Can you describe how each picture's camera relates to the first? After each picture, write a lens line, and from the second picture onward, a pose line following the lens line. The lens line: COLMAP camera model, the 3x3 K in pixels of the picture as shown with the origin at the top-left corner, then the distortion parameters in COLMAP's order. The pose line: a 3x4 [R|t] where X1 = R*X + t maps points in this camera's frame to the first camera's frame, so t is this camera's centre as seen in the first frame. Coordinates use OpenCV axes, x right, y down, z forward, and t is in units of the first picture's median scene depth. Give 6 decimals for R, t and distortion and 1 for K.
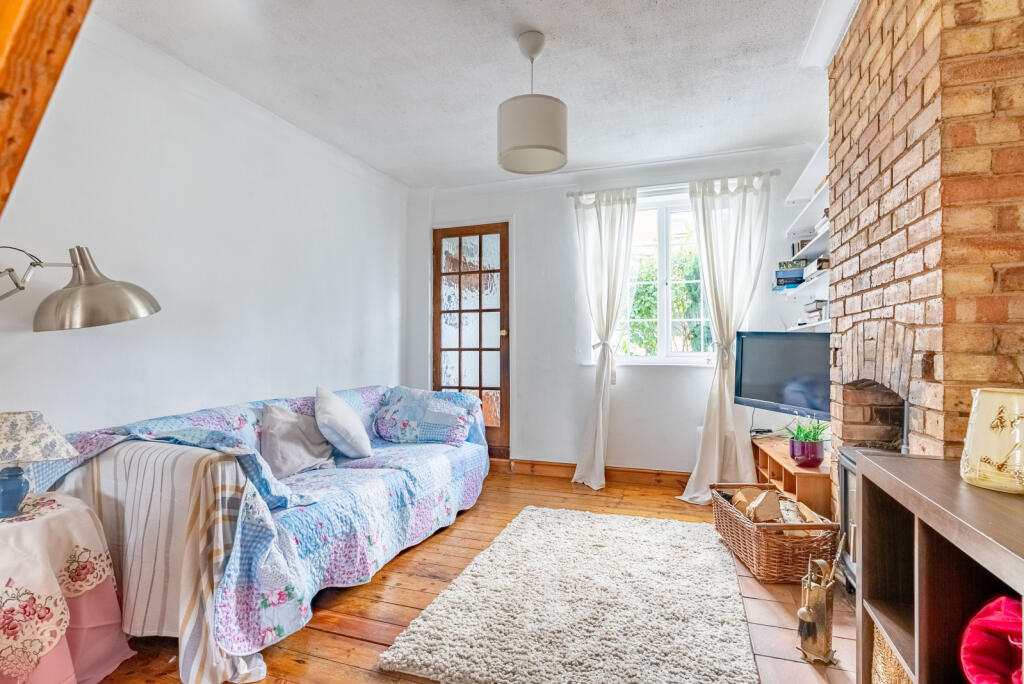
lens RADIAL K [[493.9, 0, 514.9], [0, 493.9, 344.4], [0, 0, 1]] dist [-0.010979, 0.001314]
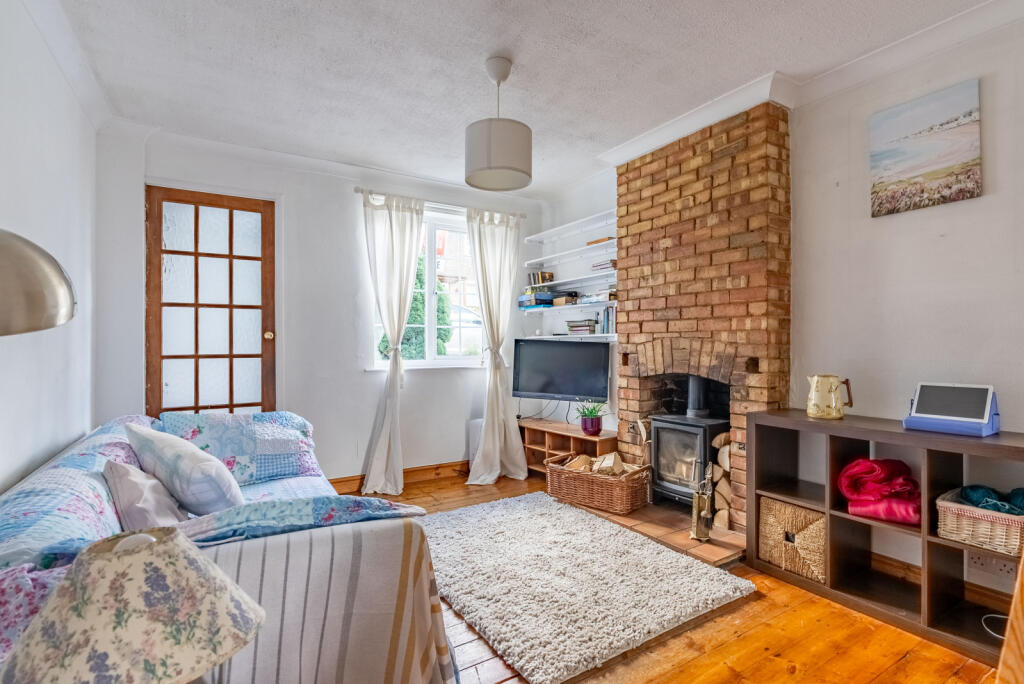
lens RADIAL K [[493.9, 0, 514.9], [0, 493.9, 344.4], [0, 0, 1]] dist [-0.010979, 0.001314]
pose [[0.621129, -0.000131, 0.783708, -0.461687], [-0.004783, 0.999981, 0.003958, -0.015349], [-0.783694, -0.006207, 0.621116, 0.190302]]
